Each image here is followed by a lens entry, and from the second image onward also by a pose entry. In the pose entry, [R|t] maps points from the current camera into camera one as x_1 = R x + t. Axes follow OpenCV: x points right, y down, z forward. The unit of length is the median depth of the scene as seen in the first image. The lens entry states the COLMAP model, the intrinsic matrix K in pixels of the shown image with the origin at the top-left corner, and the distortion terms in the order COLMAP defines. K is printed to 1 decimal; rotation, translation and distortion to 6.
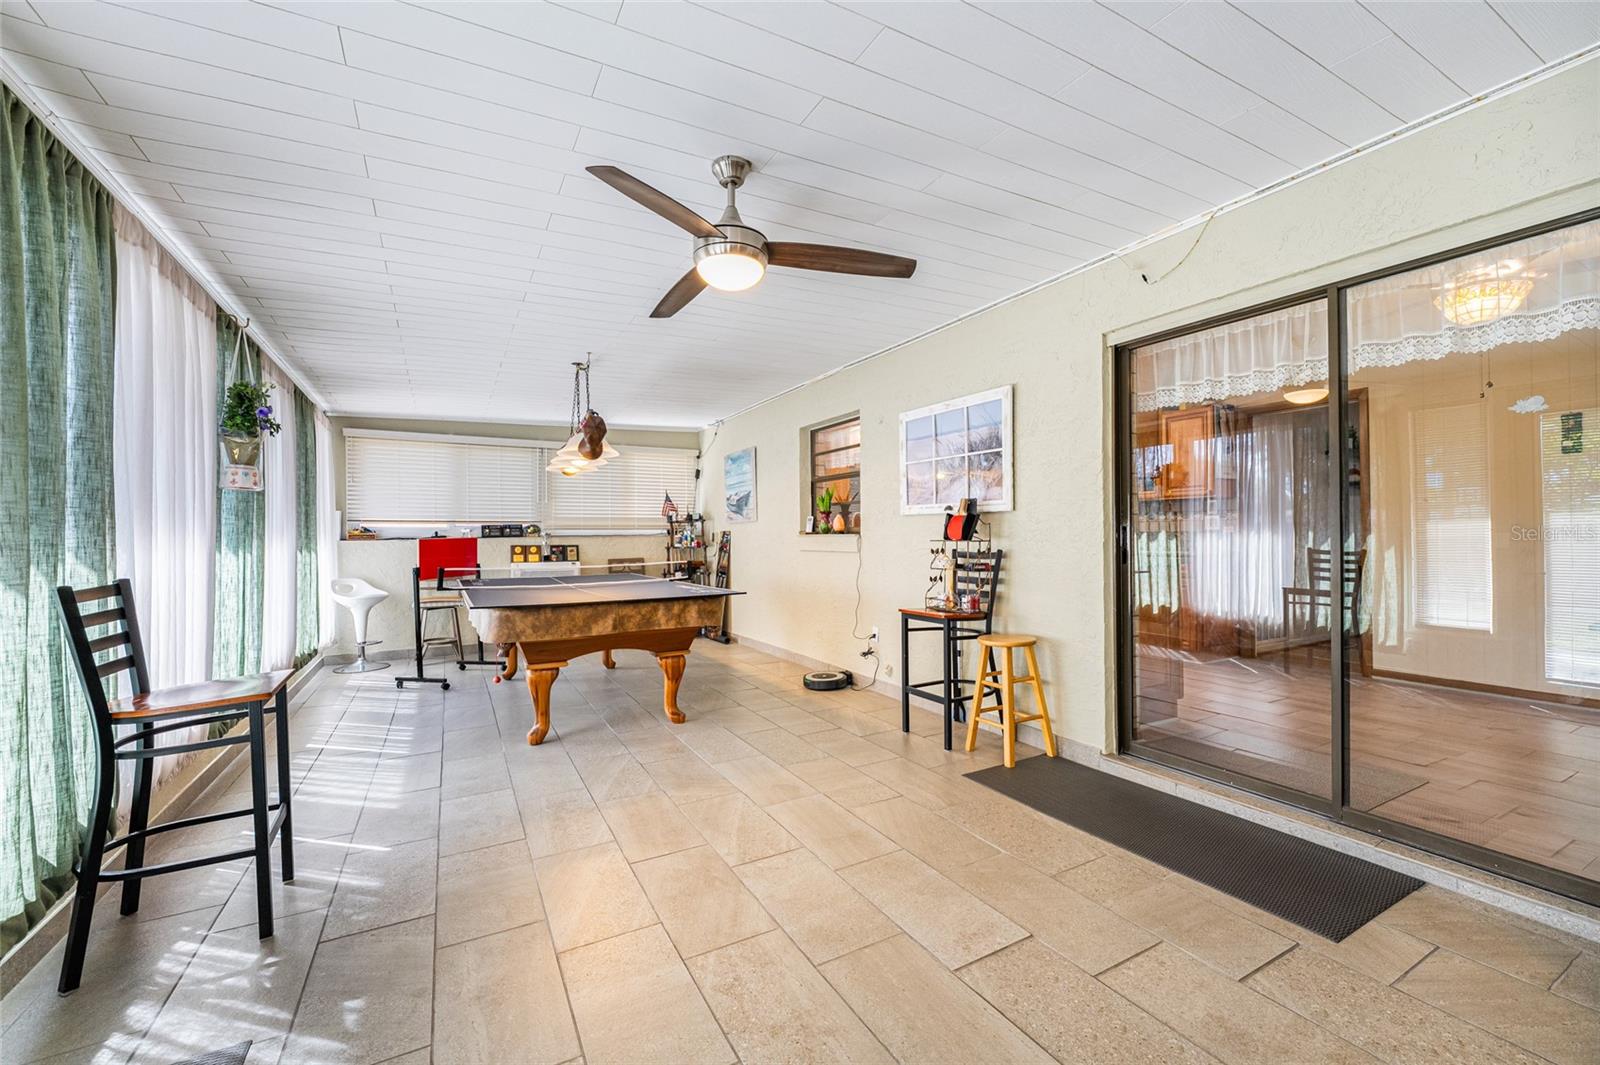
lens RADIAL K [[649.9, 0, 802.6], [0, 649.9, 531.0], [0, 0, 1]] dist [-0.011022, 0.000310]
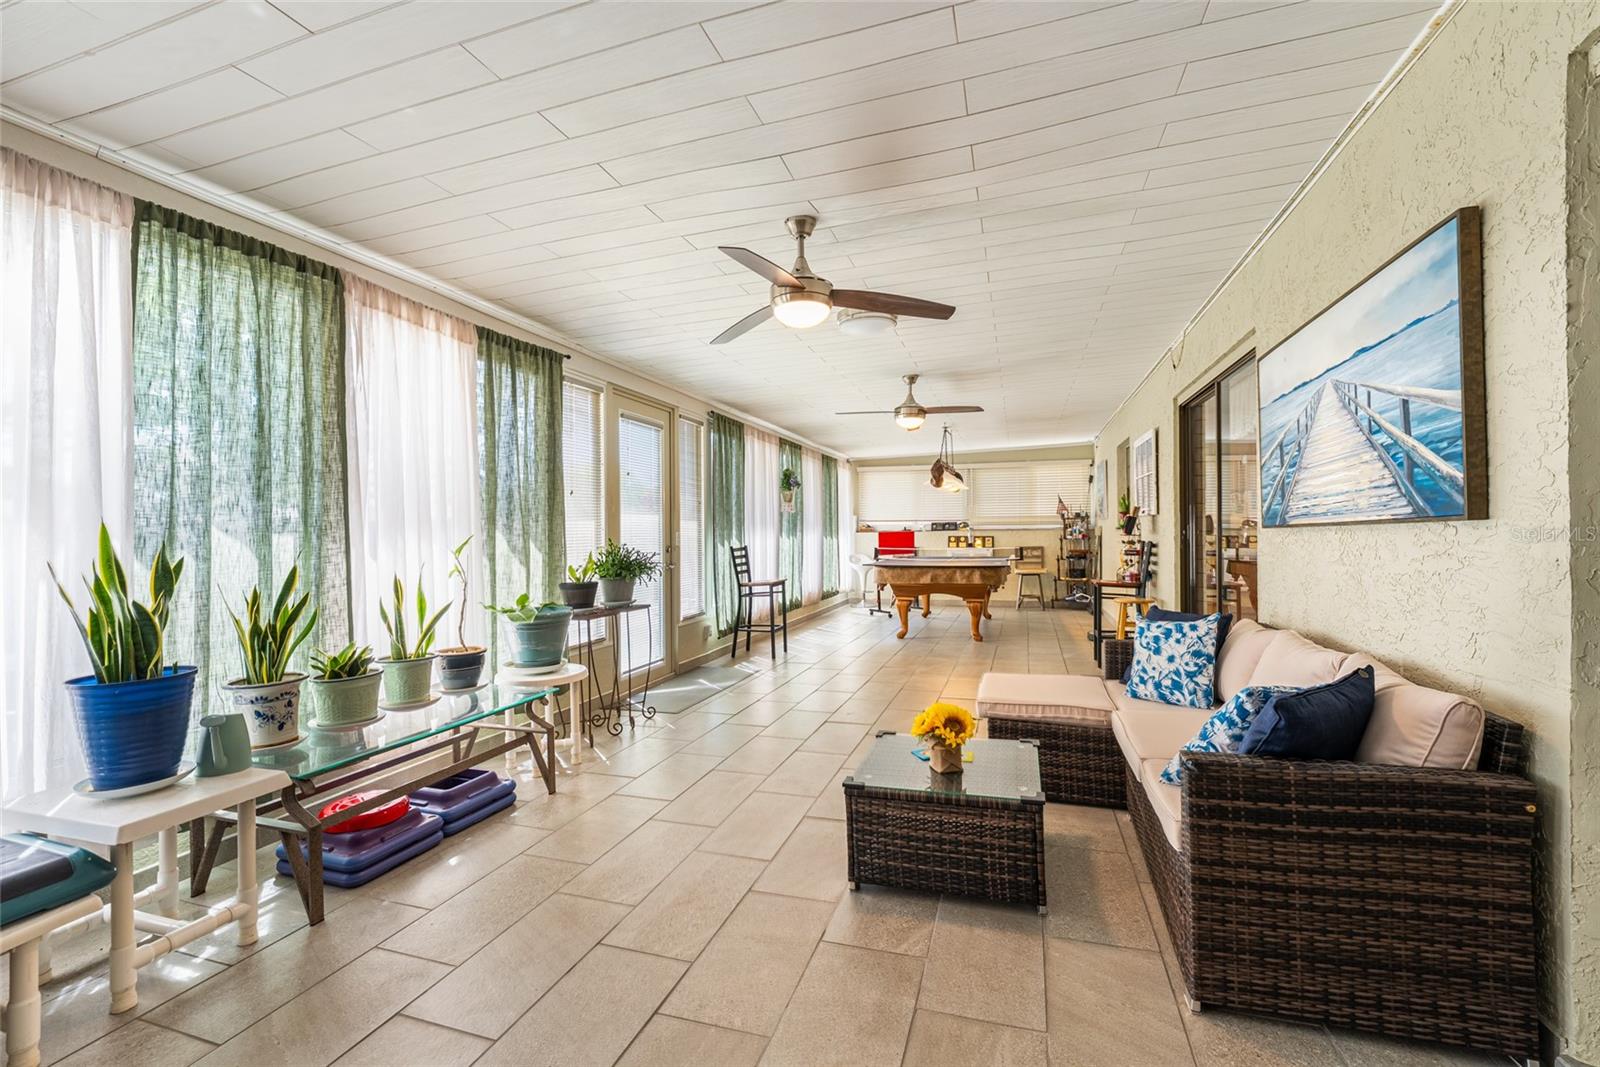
lens RADIAL K [[680.4, 0, 800.0], [0, 680.4, 533.5], [0, 0, 1]] dist [-0.000567, -0.000027]
pose [[0.684968, 0.003711, -0.728564, 1.142666], [0.008872, 0.999870, 0.013435, -0.020579], [0.728519, -0.015667, 0.684846, -0.804180]]
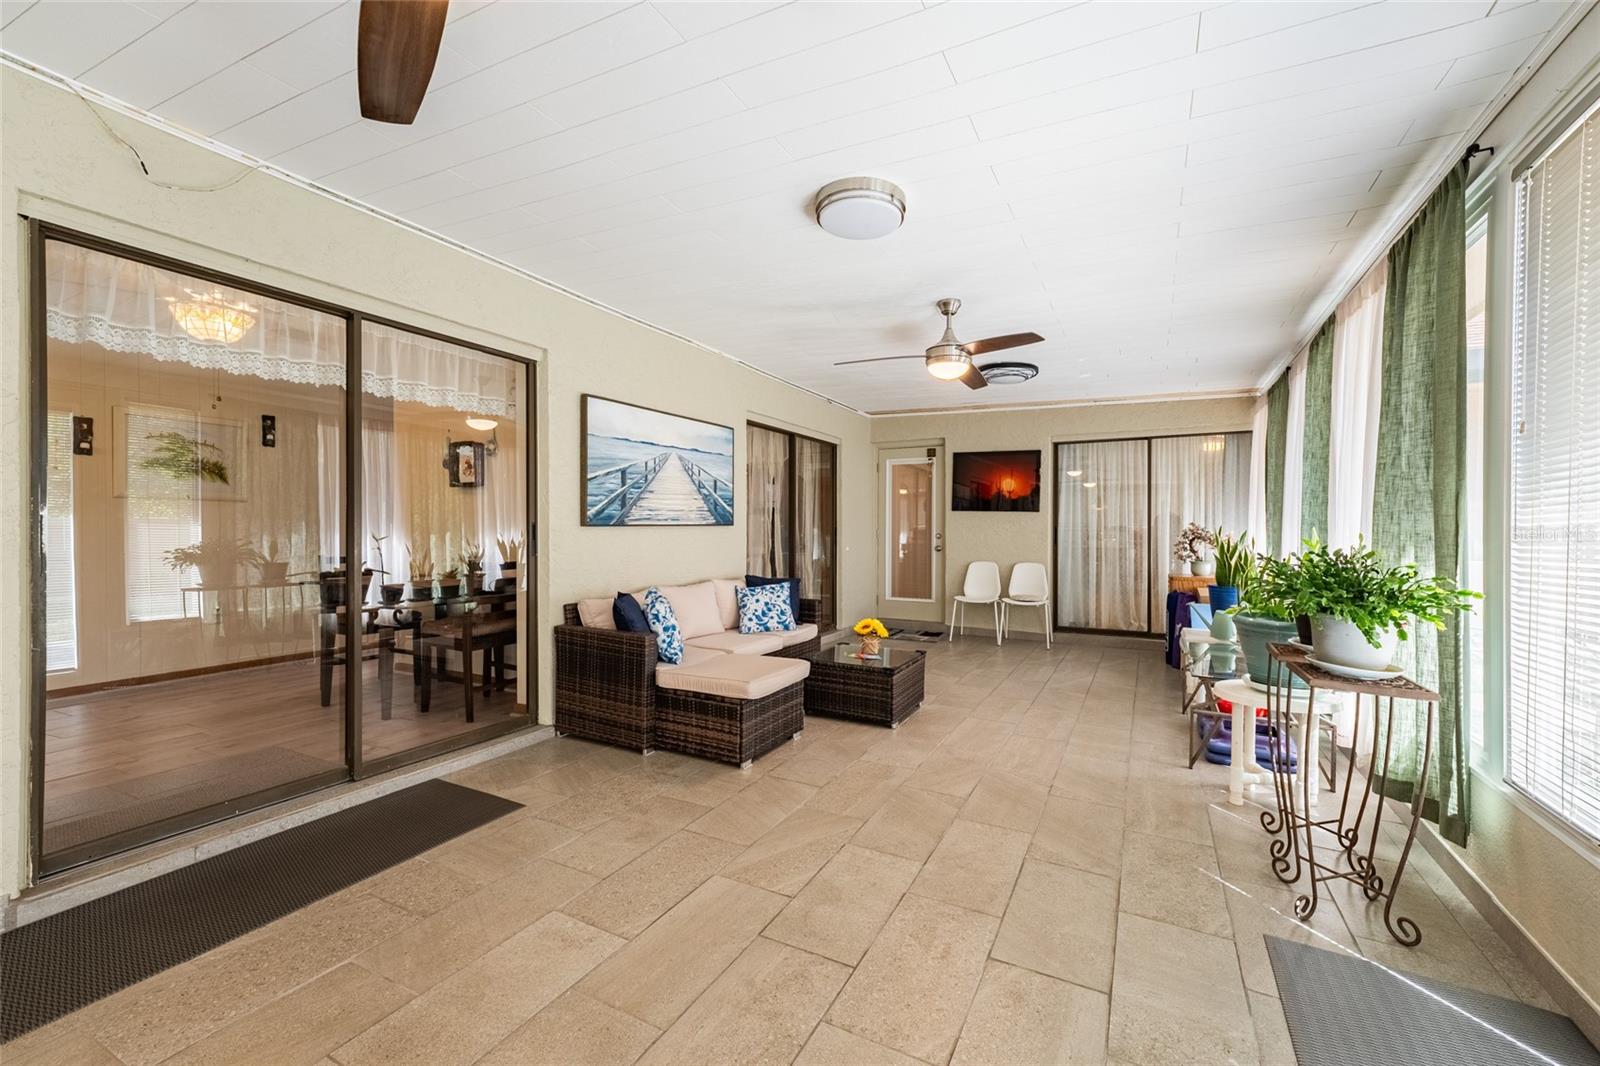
lens RADIAL K [[689.6, 0, 800.0], [0, 689.6, 533.0], [0, 0, 1]] dist [-0.010470, 0.000181]
pose [[-0.564065, 0.012566, 0.825635, -0.538899], [0.003679, 0.999913, -0.012706, 0.025939], [-0.825722, -0.004129, -0.564062, 0.896029]]
